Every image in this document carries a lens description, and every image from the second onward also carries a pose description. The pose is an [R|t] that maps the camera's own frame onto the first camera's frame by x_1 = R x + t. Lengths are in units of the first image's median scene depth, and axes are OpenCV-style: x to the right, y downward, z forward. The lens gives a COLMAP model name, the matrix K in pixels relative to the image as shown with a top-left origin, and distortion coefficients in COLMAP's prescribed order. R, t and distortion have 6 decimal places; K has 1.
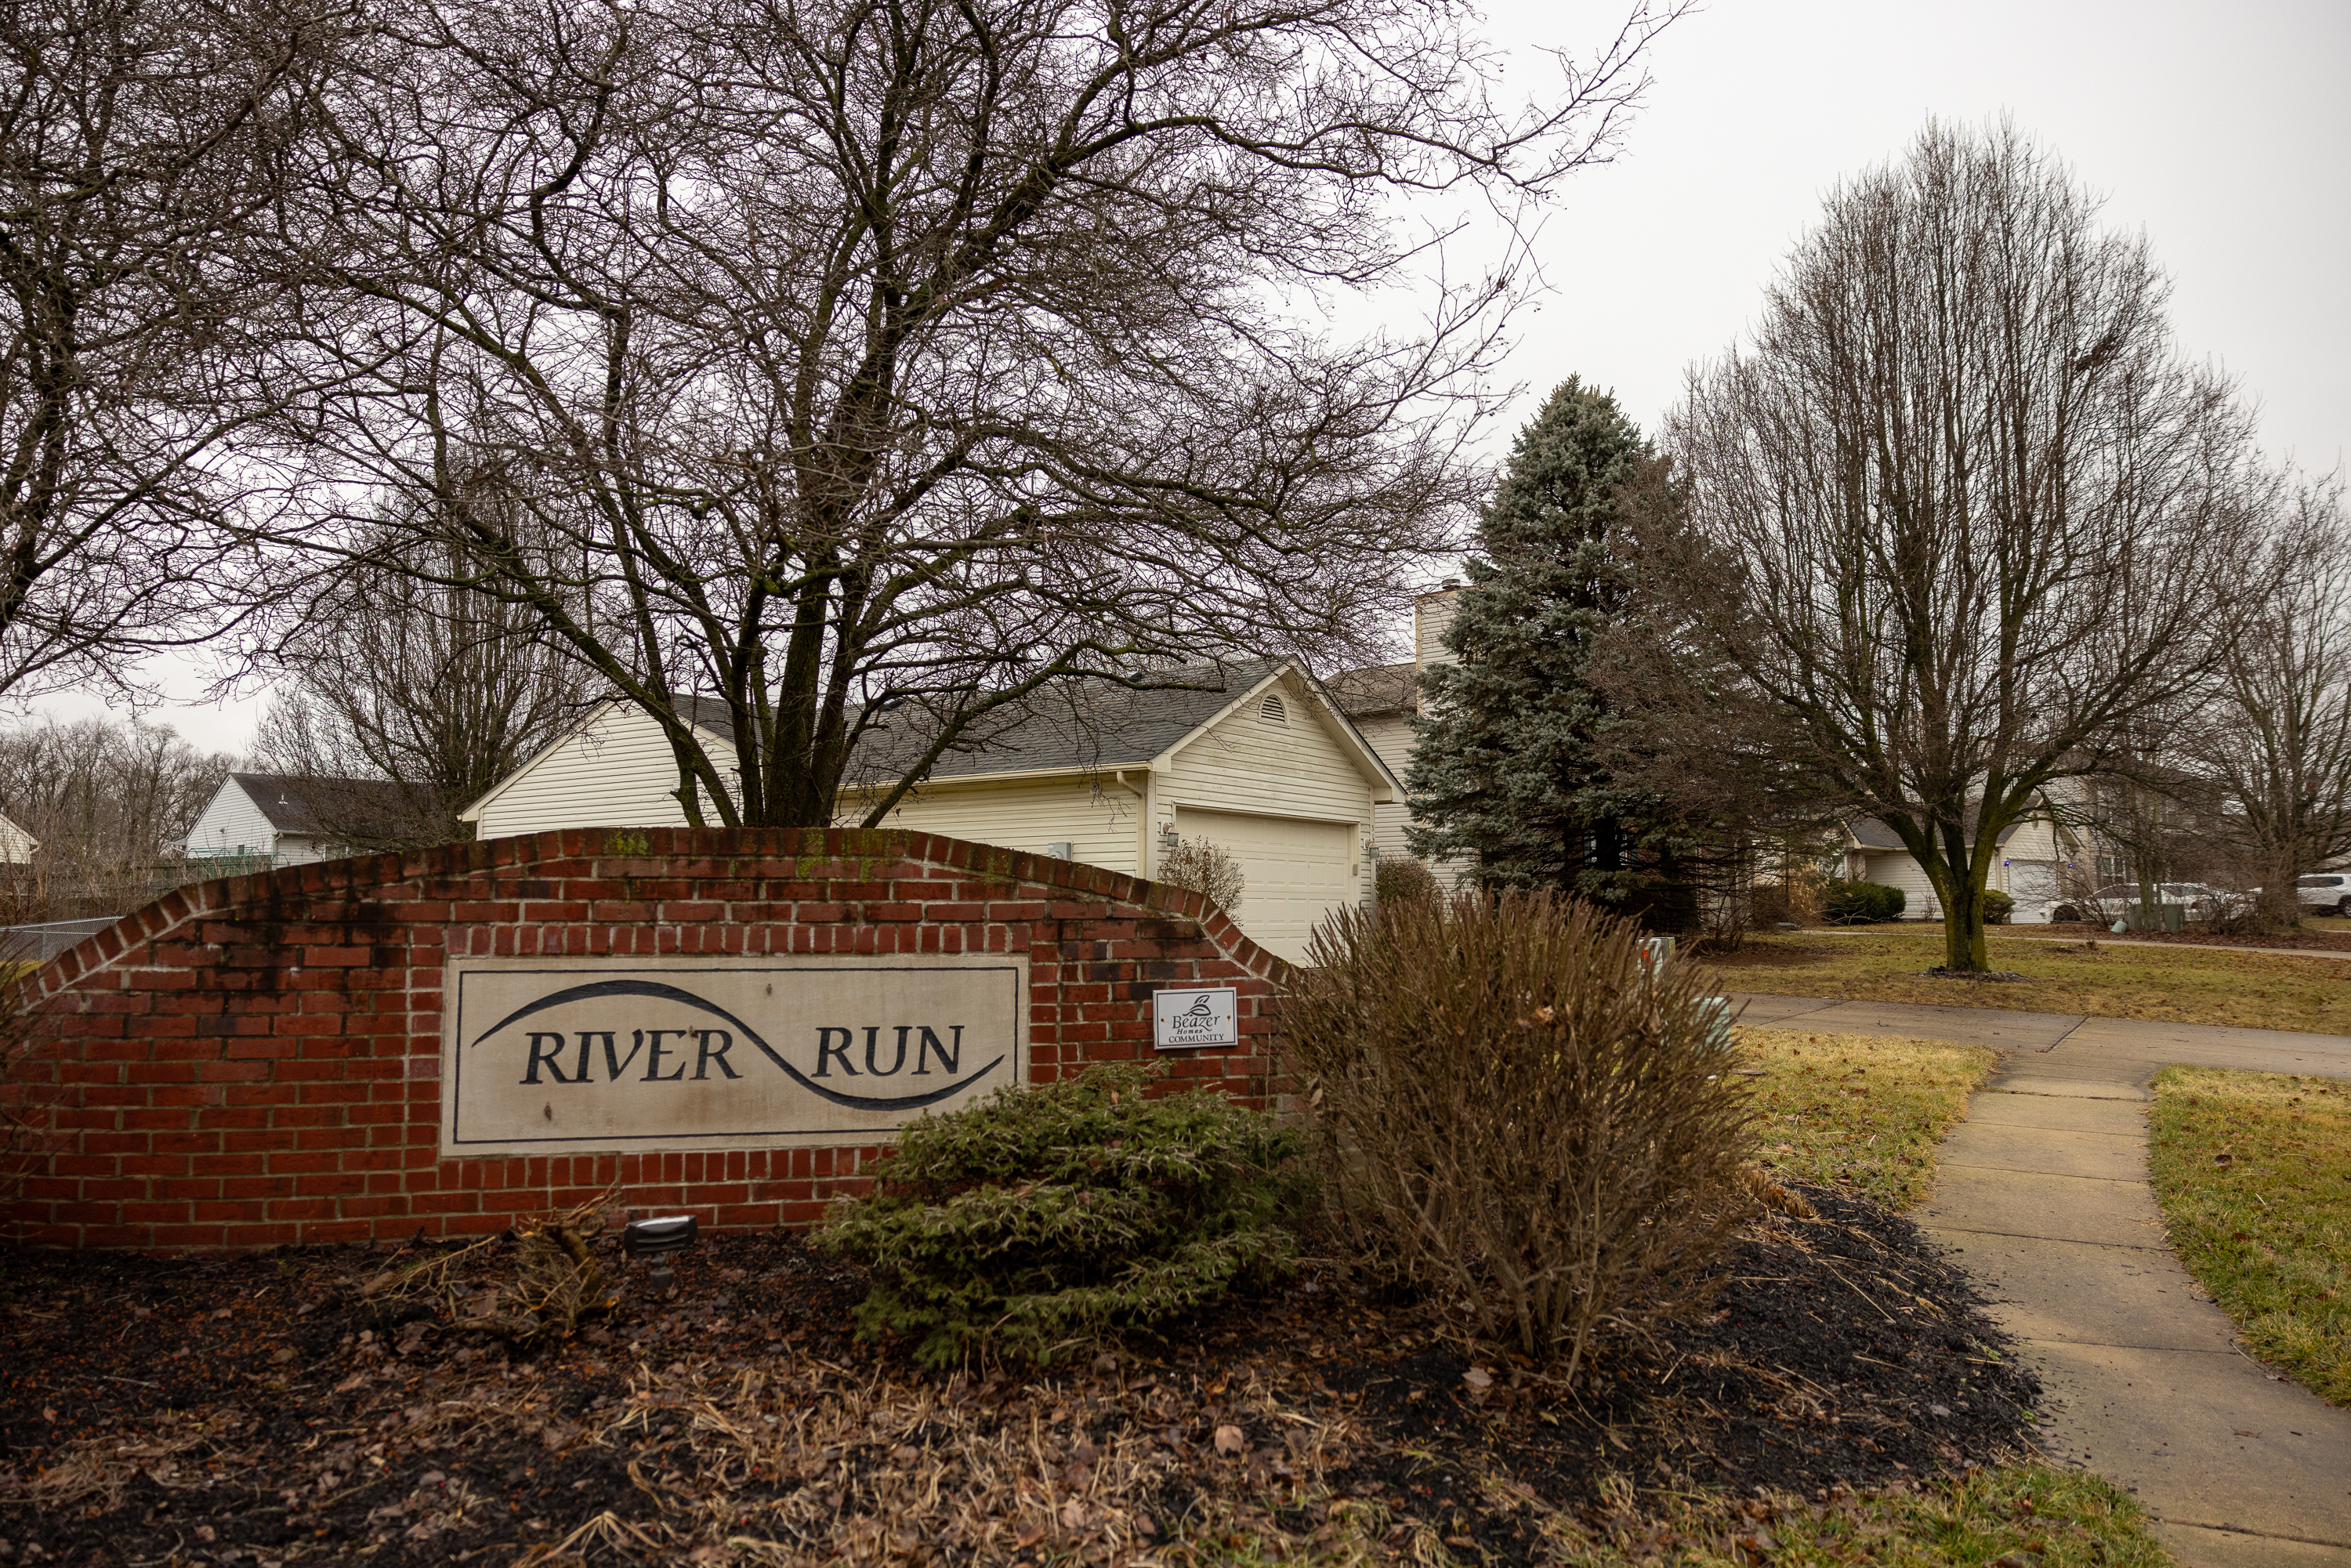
lens RADIAL K [[1562.4, 0, 1168.7], [0, 1562.4, 781.5], [0, 0, 1]] dist [-0.001902, 0.009873]
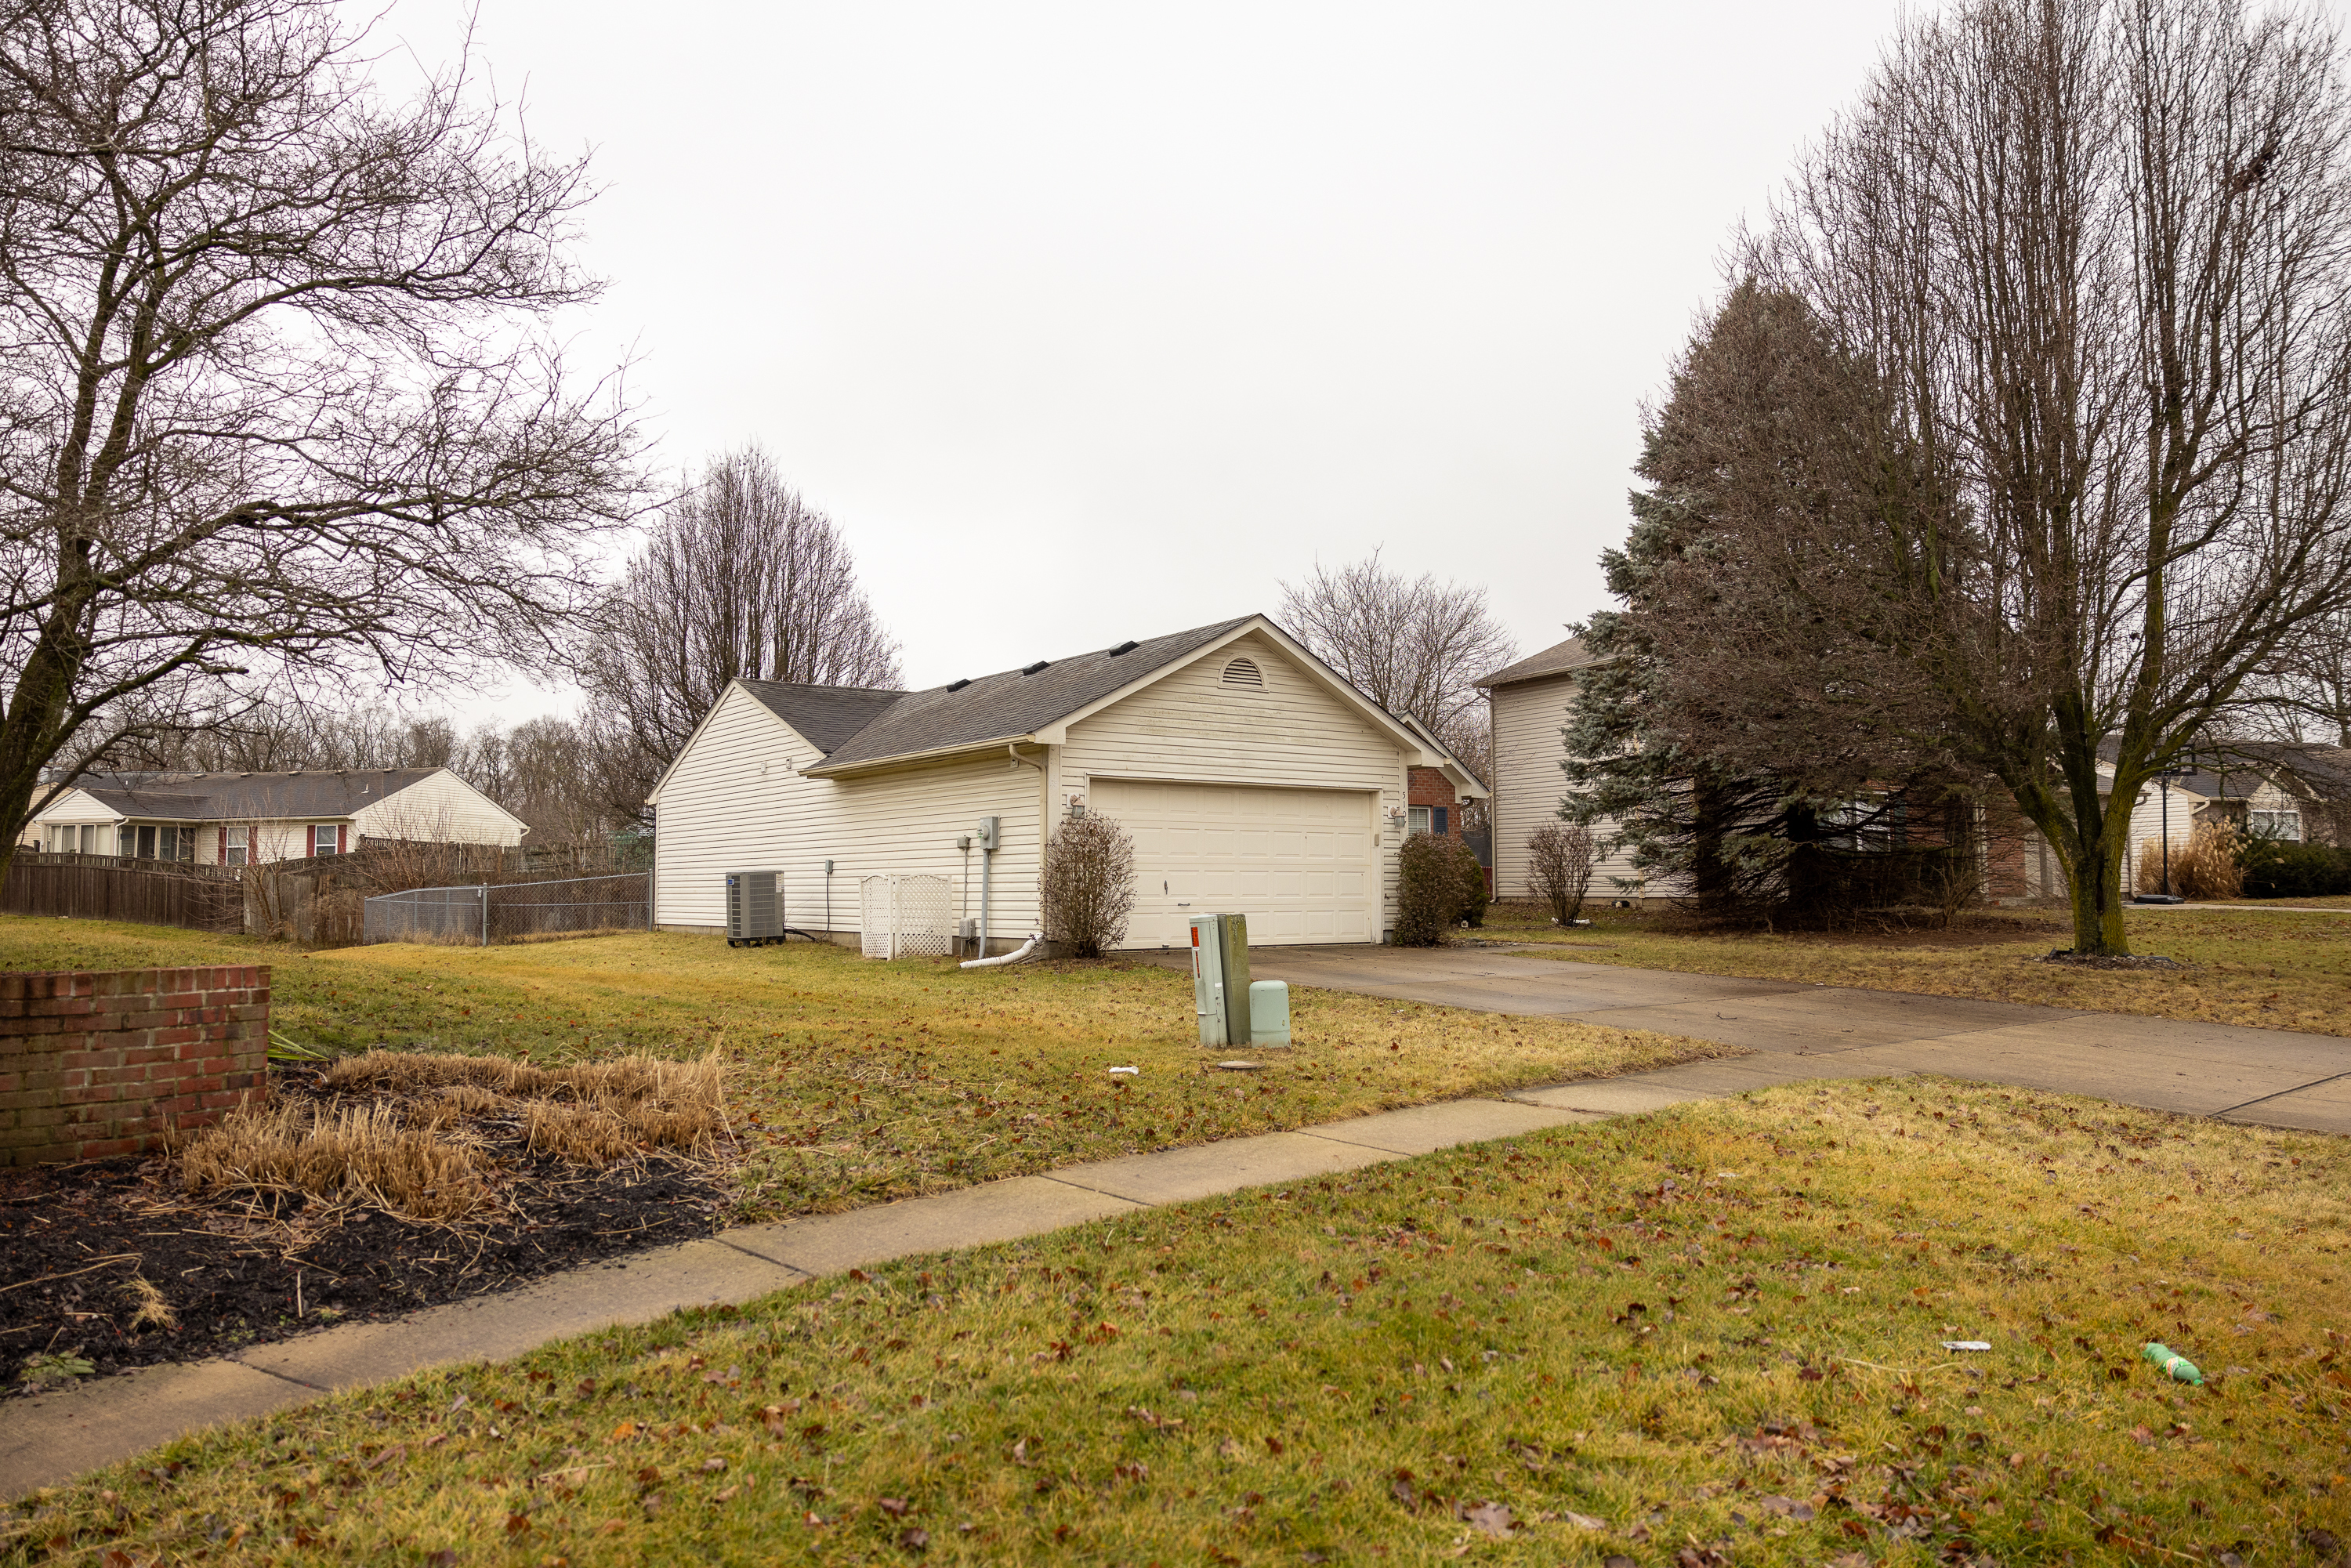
lens RADIAL K [[1562.4, 0, 1168.7], [0, 1562.4, 781.5], [0, 0, 1]] dist [-0.001902, 0.009873]
pose [[0.951714, -0.023606, -0.306078, 0.297933], [0.029298, 0.999472, 0.014017, 0.005058], [0.305586, -0.022308, 0.951903, 0.077439]]
